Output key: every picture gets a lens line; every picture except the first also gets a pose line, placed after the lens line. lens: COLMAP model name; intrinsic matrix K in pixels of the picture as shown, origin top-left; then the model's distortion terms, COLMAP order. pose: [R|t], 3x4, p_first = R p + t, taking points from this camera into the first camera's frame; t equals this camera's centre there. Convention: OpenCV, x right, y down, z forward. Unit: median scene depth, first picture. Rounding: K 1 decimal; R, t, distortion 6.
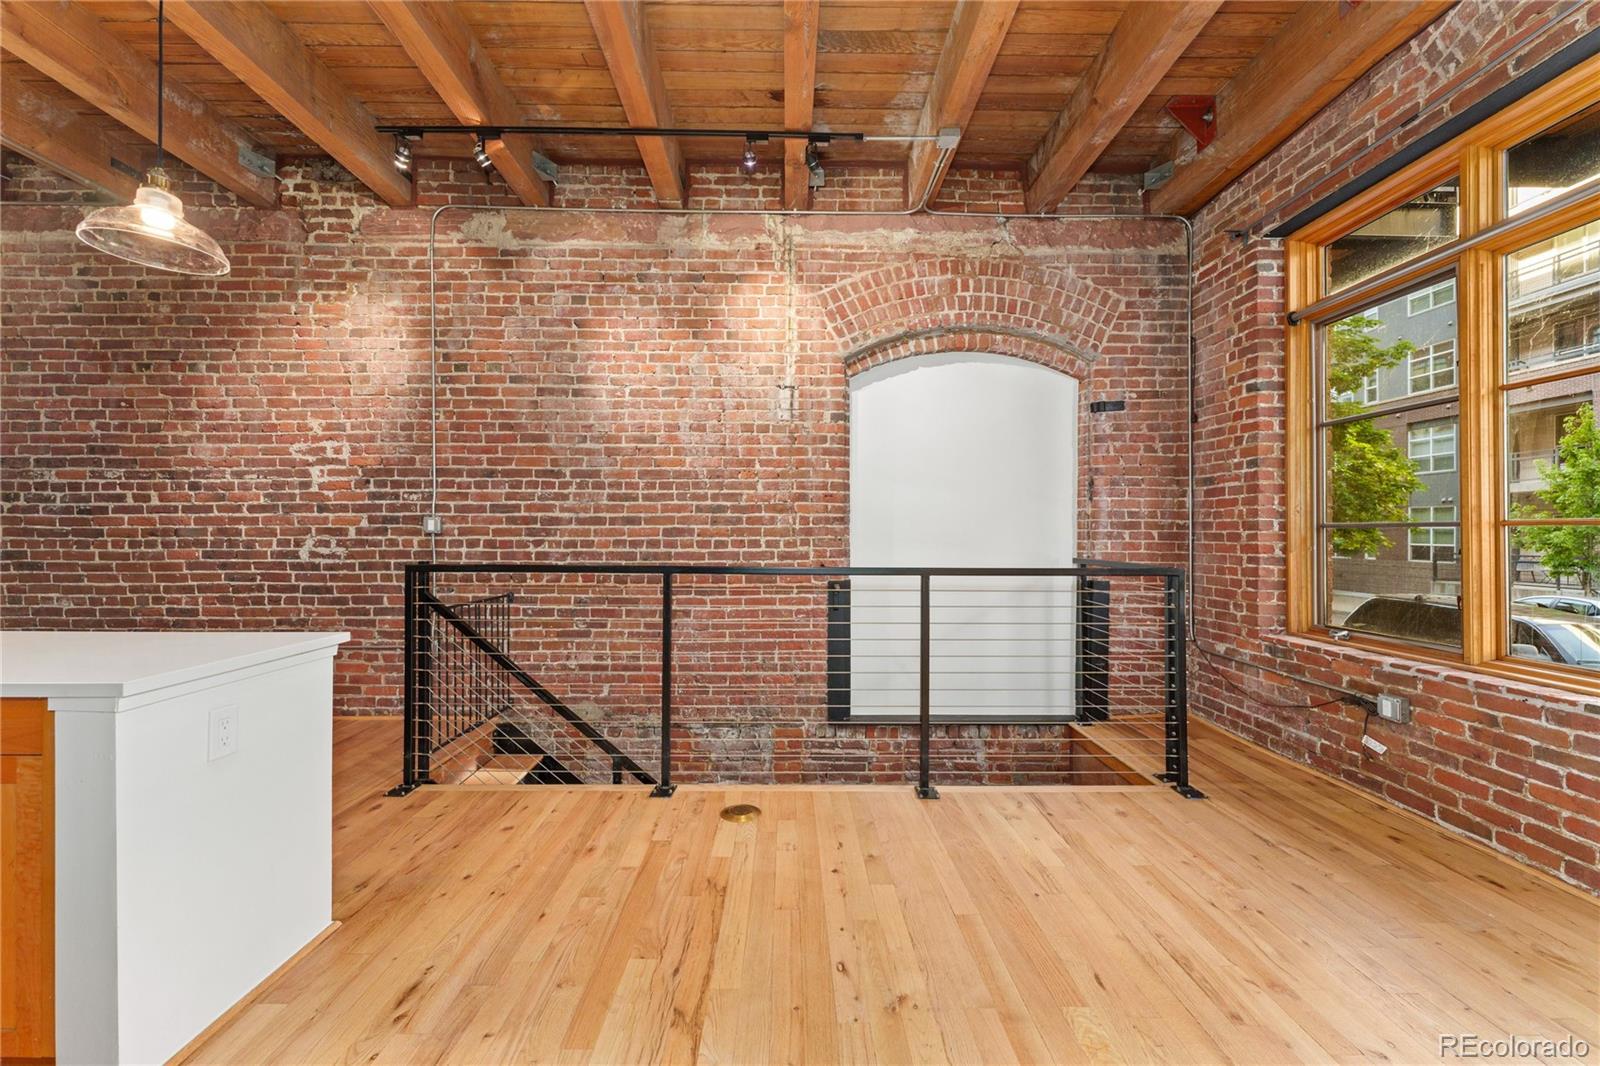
lens RADIAL K [[639.3, 0, 794.3], [0, 639.3, 531.0], [0, 0, 1]] dist [-0.000477, -0.000408]
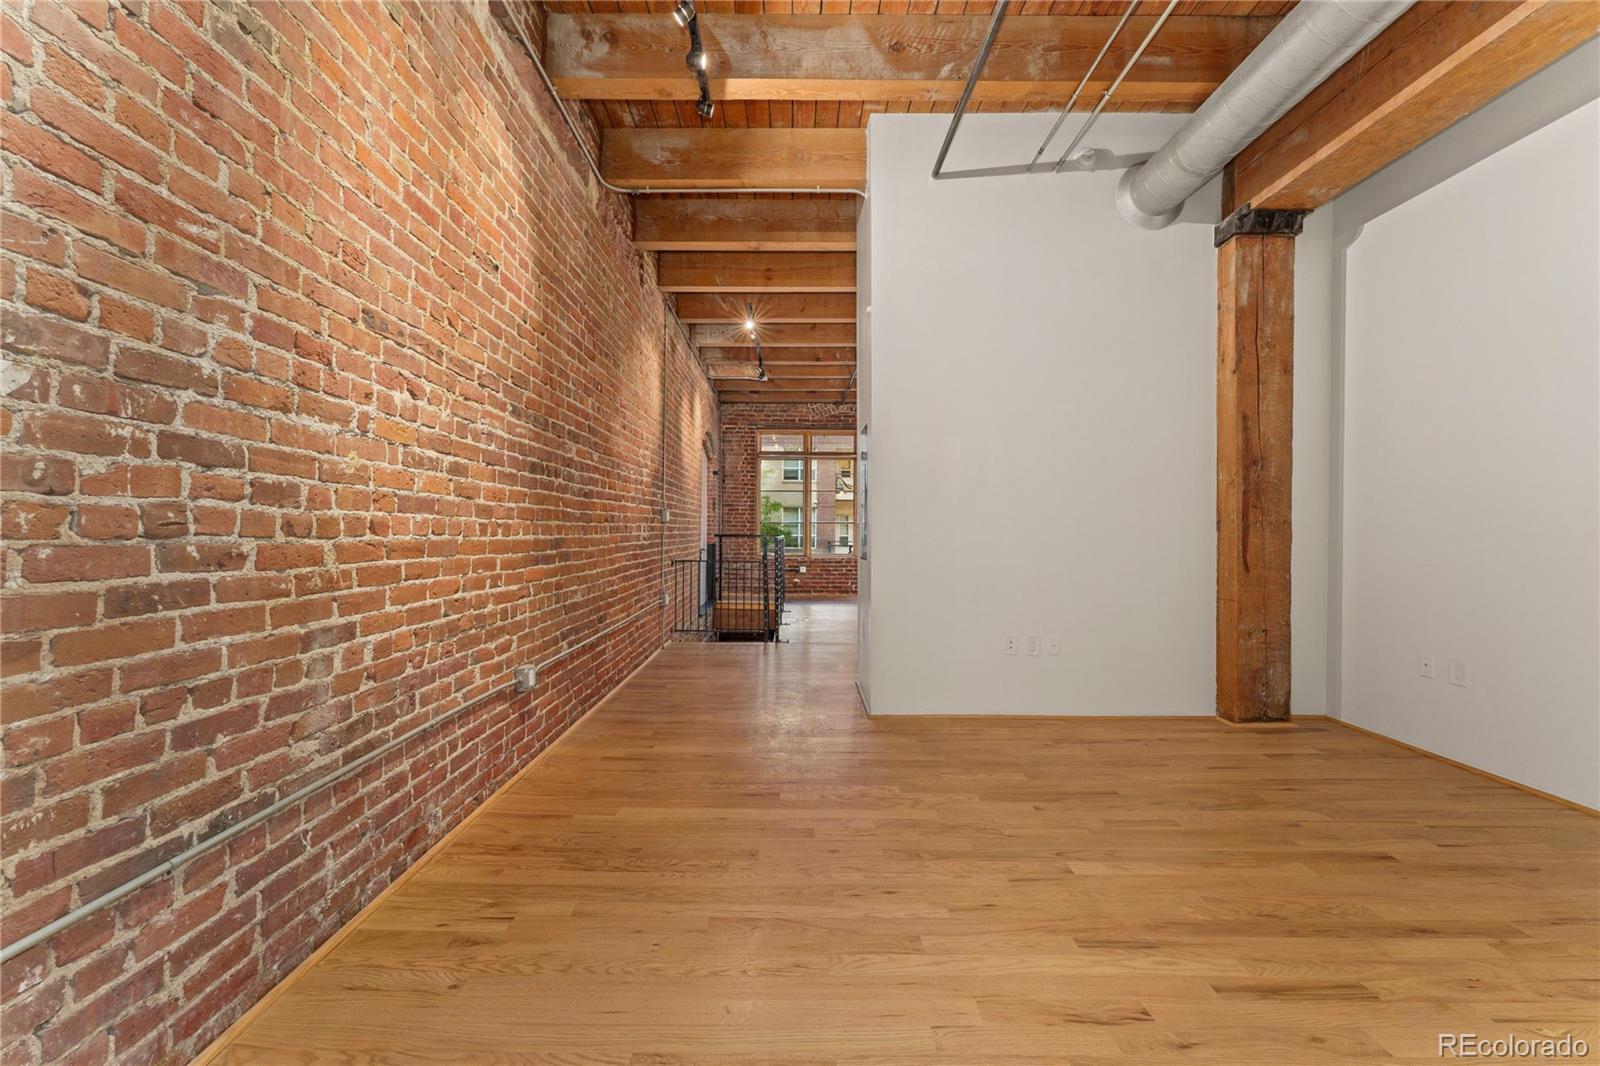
lens RADIAL K [[643.4, 0, 793.8], [0, 643.4, 533.2], [0, 0, 1]] dist [0.000350, 0.000093]
pose [[0.009268, -0.007918, 0.999926, -2.025516], [-0.010889, 0.999909, 0.008019, 0.014592], [-0.999898, -0.010963, 0.009181, 0.683662]]
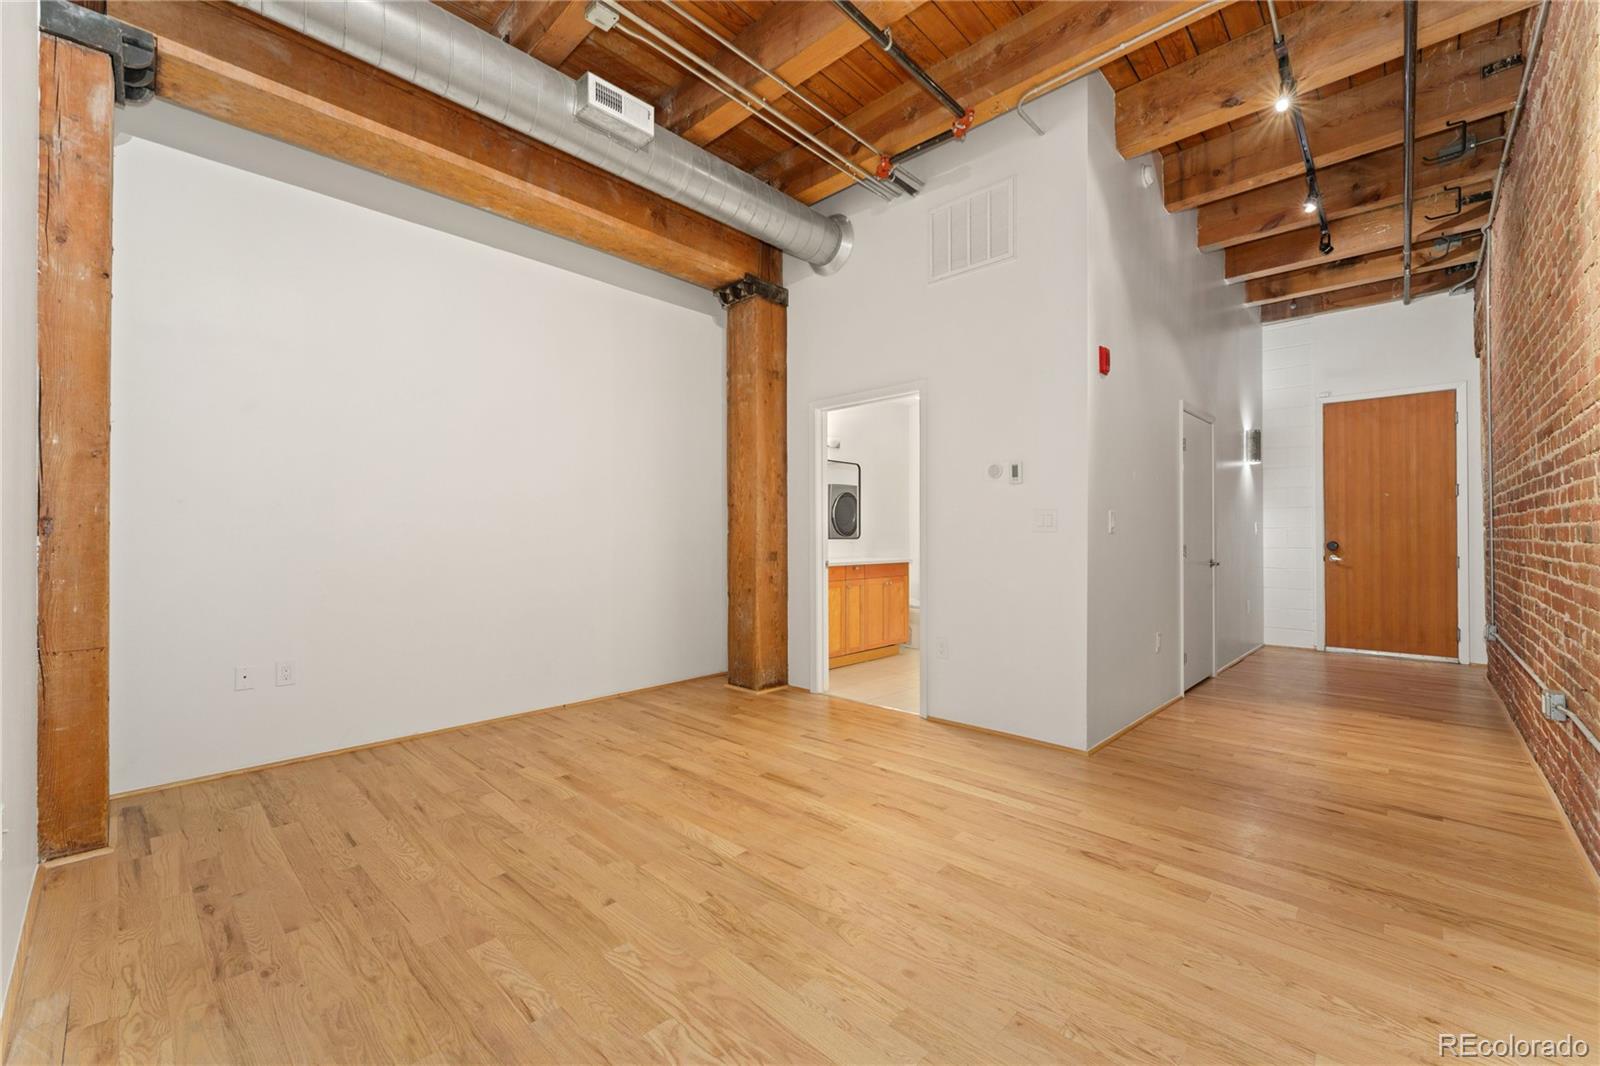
lens RADIAL K [[643.4, 0, 793.8], [0, 643.4, 533.2], [0, 0, 1]] dist [0.000350, 0.000093]
pose [[-0.699784, -0.006651, -0.714324, -1.136206], [0.001791, 0.999937, -0.011064, 0.018099], [0.714352, -0.009022, -0.699728, 0.885591]]
